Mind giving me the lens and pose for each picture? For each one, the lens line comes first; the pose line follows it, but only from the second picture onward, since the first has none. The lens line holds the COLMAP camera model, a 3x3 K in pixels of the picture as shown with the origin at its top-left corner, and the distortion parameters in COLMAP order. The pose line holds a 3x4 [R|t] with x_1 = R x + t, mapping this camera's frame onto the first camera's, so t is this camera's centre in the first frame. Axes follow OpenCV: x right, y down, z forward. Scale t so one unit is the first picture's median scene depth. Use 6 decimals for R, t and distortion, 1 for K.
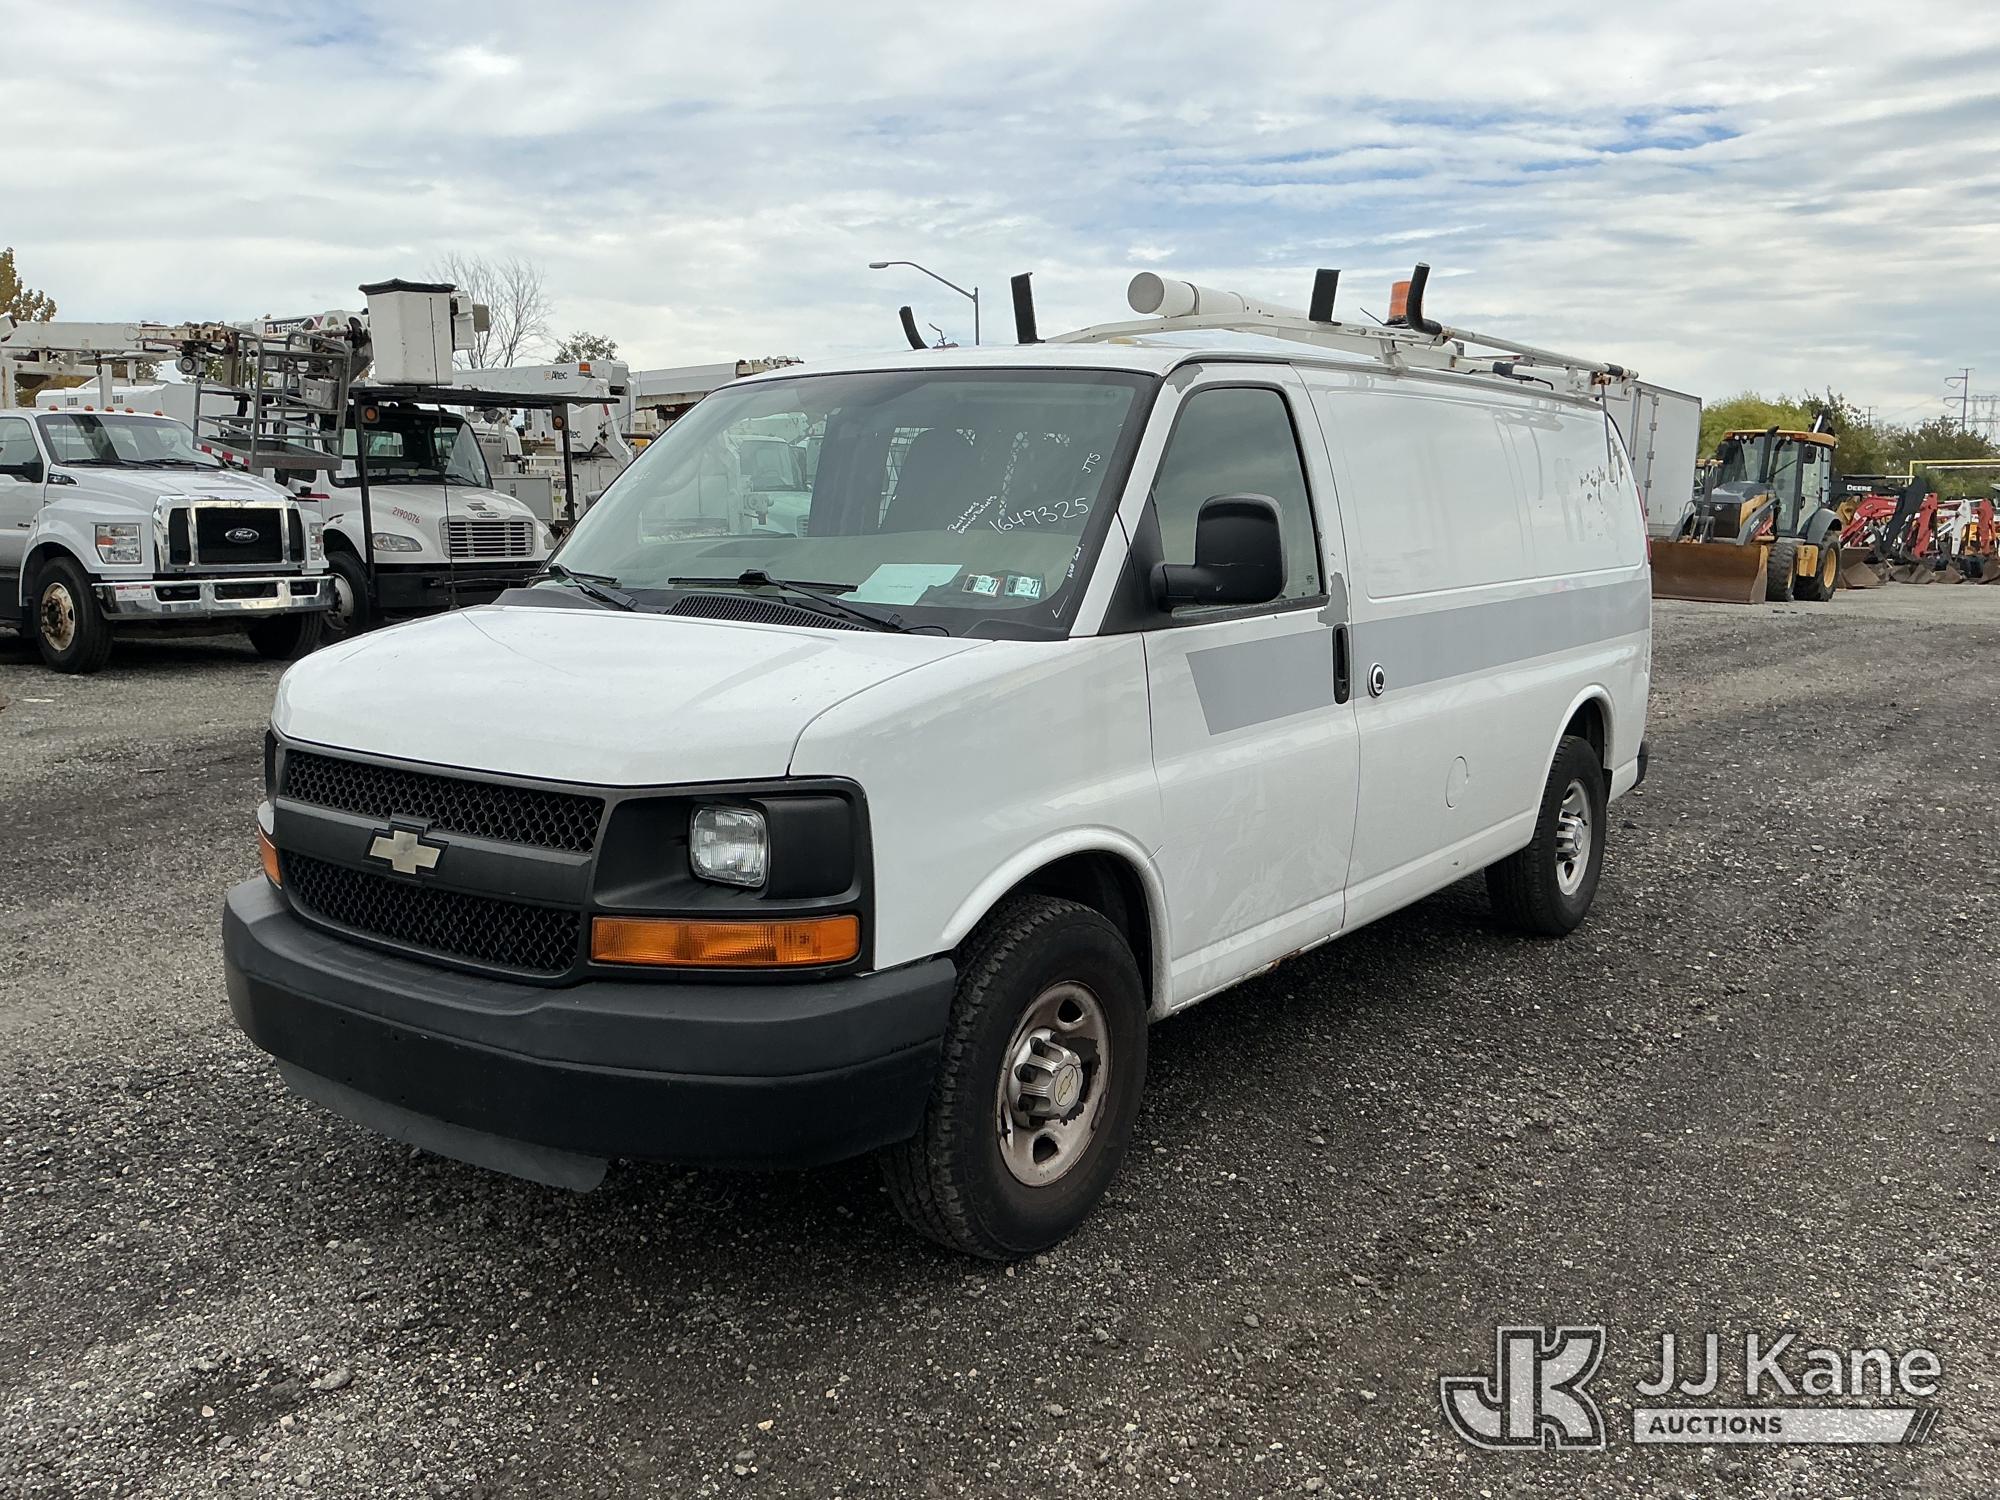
lens RADIAL K [[1756.6, 0, 1006.3], [0, 1756.6, 743.5], [0, 0, 1]] dist [0.026757, -0.026623]
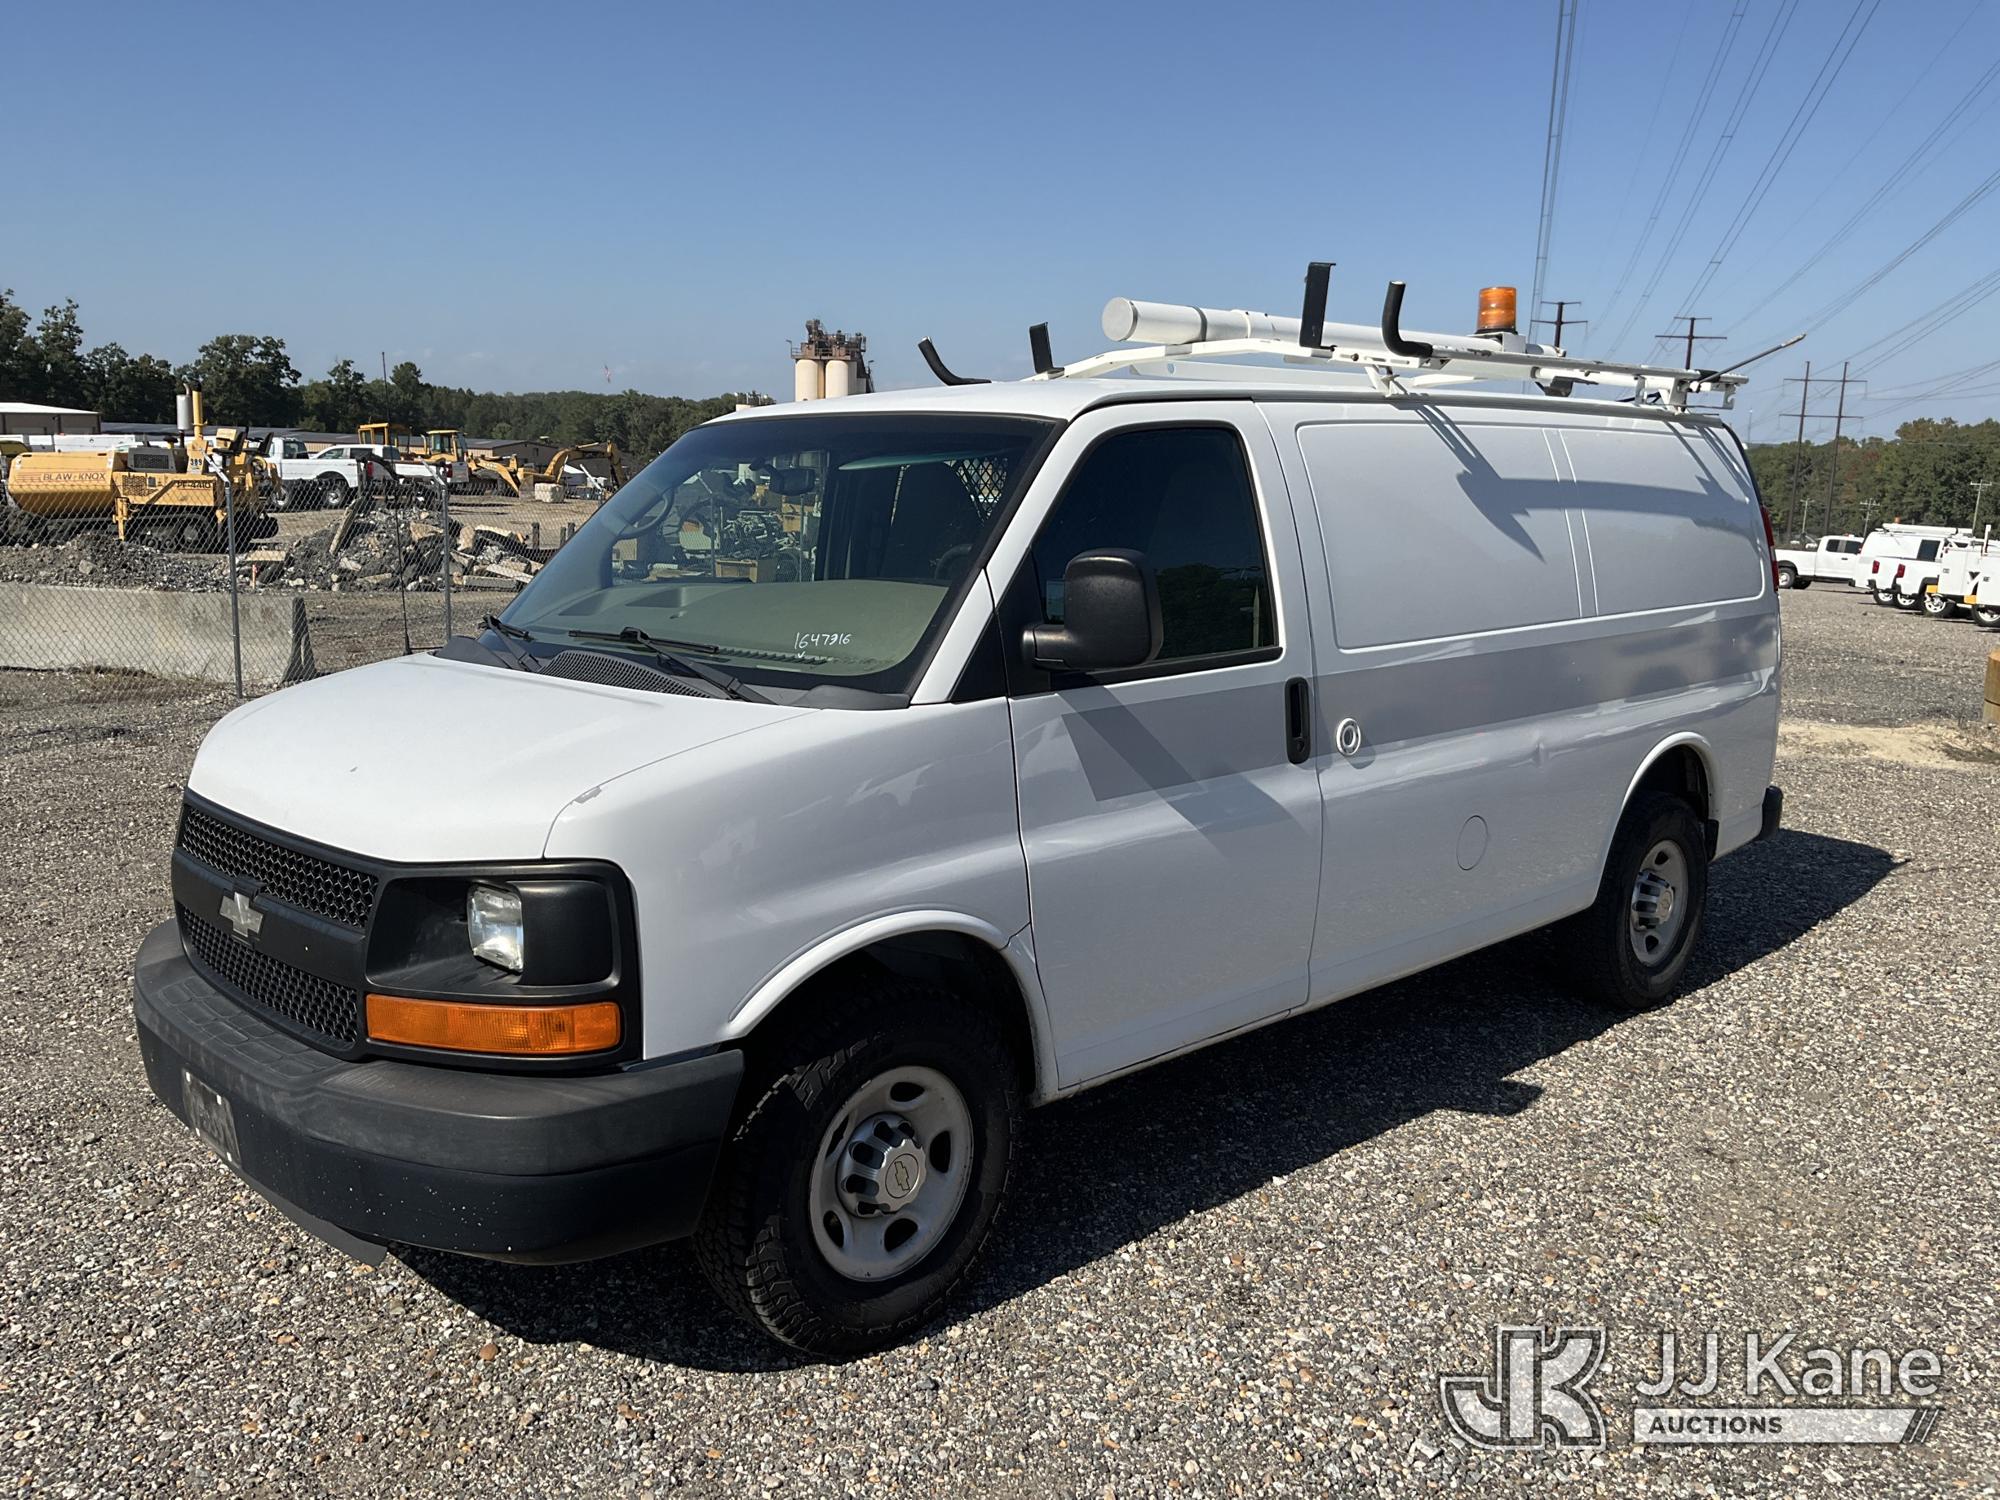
lens RADIAL K [[1756.6, 0, 1001.2], [0, 1756.6, 745.1], [0, 0, 1]] dist [0.026757, -0.026623]
pose [[0.982948, 0.012873, -0.183434, 0.250474], [-0.011995, 0.999911, 0.005896, -0.044027], [0.183493, -0.003595, 0.983014, 0.075611]]
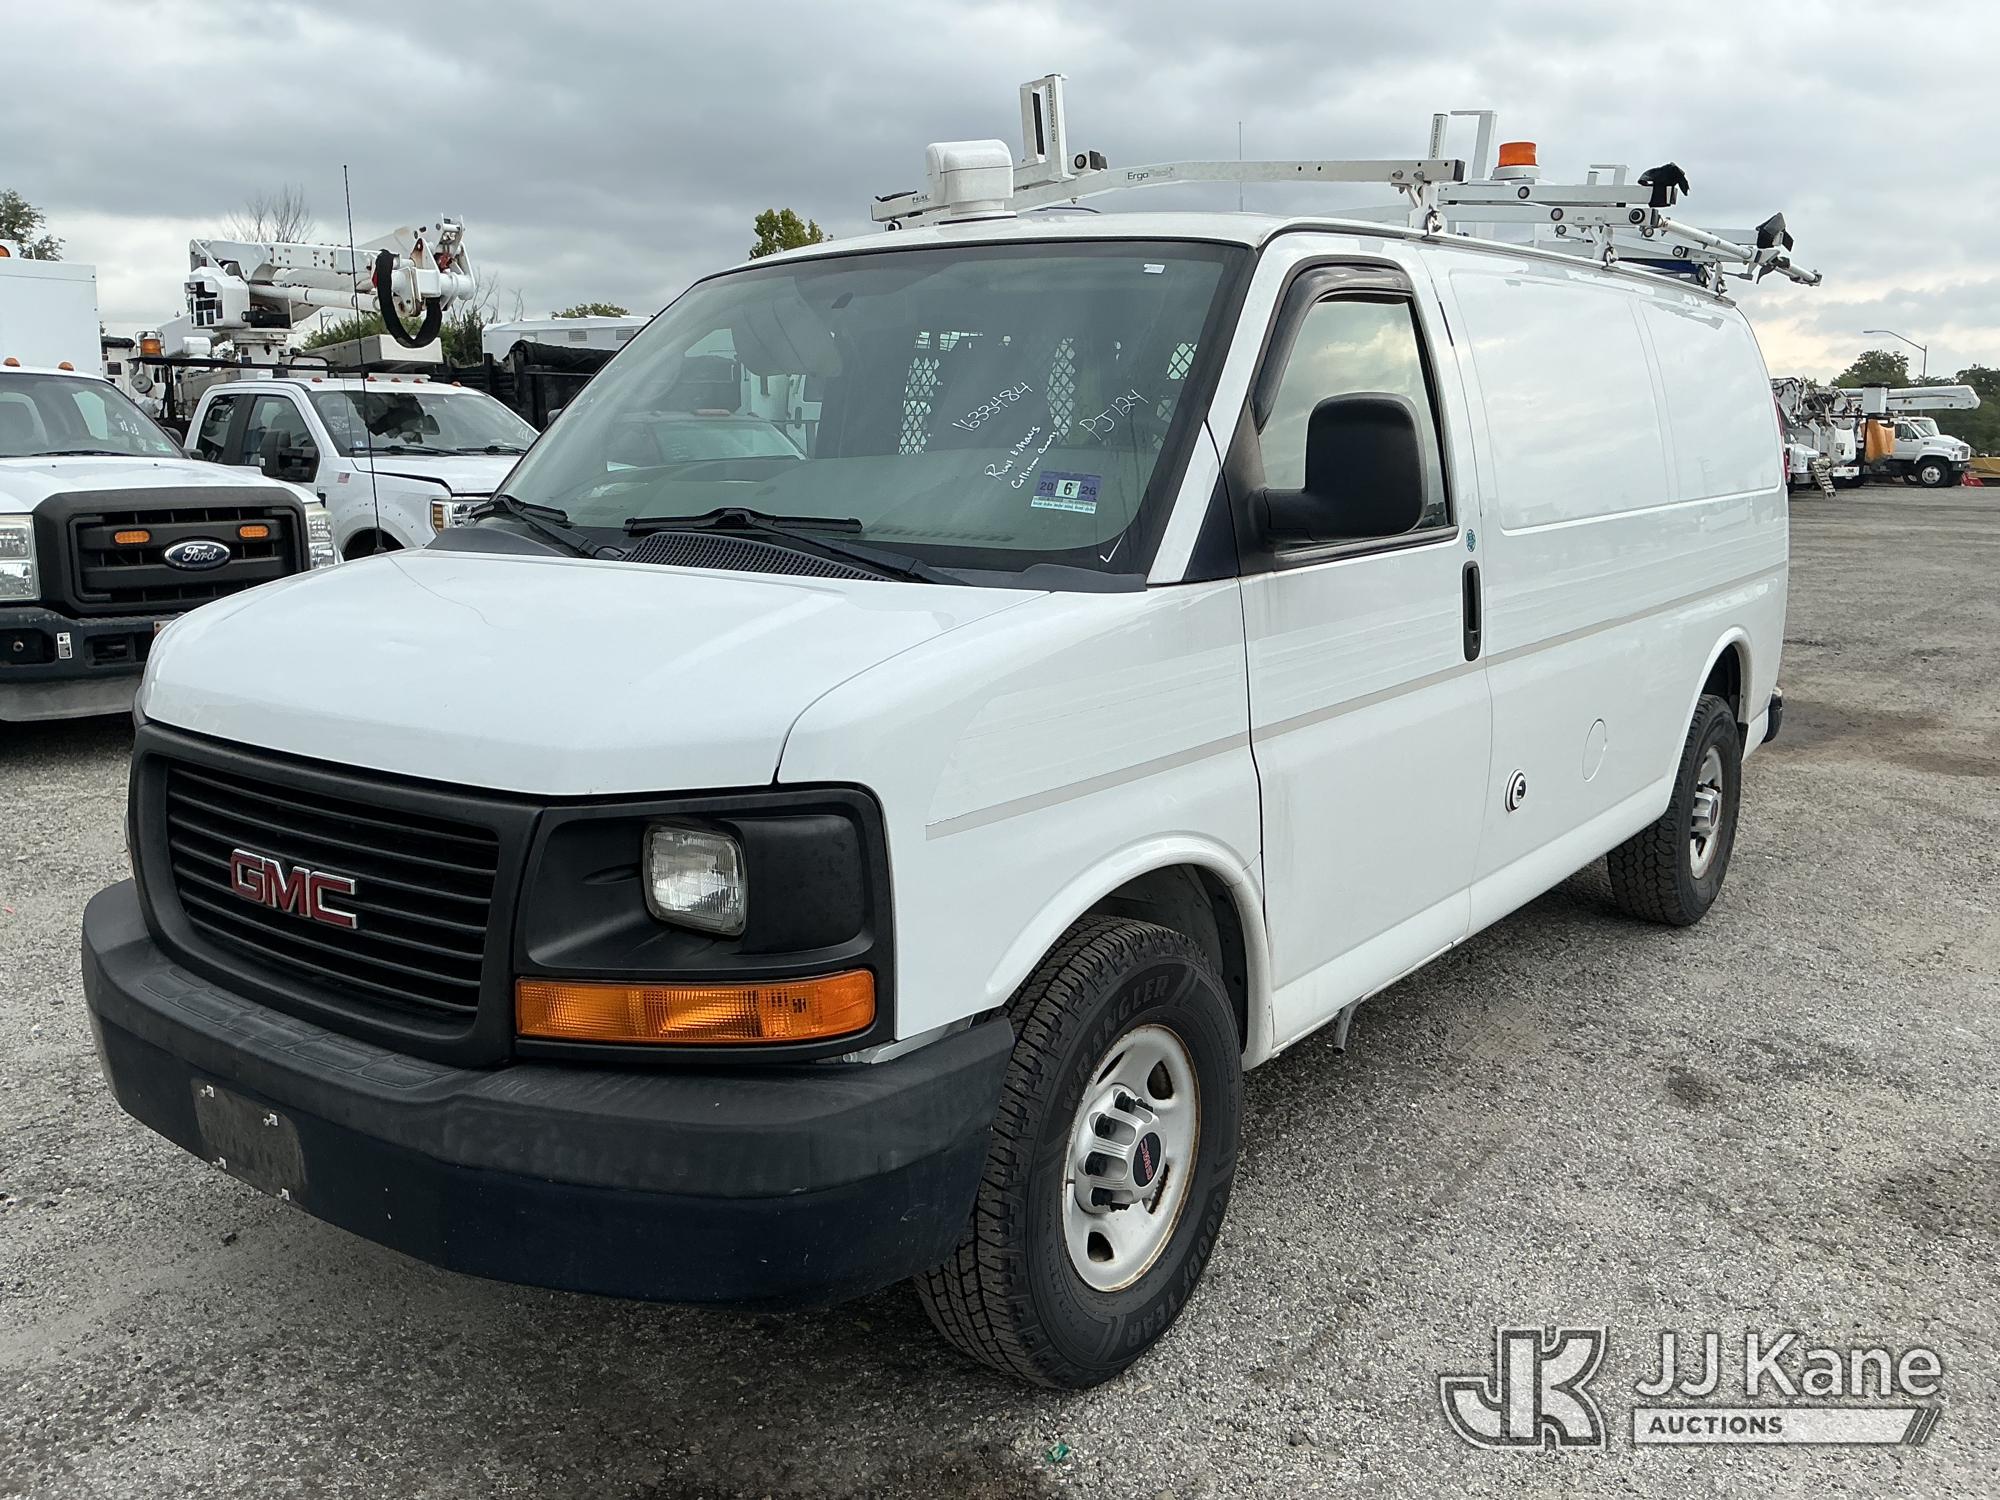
lens RADIAL K [[1756.6, 0, 1007.2], [0, 1756.6, 765.1], [0, 0, 1]] dist [0.026757, -0.026623]
pose [[0.999874, -0.005608, -0.014873, -0.013455], [0.006408, 0.998502, 0.054335, -0.023817], [0.014546, -0.054424, 0.998412, 0.223730]]
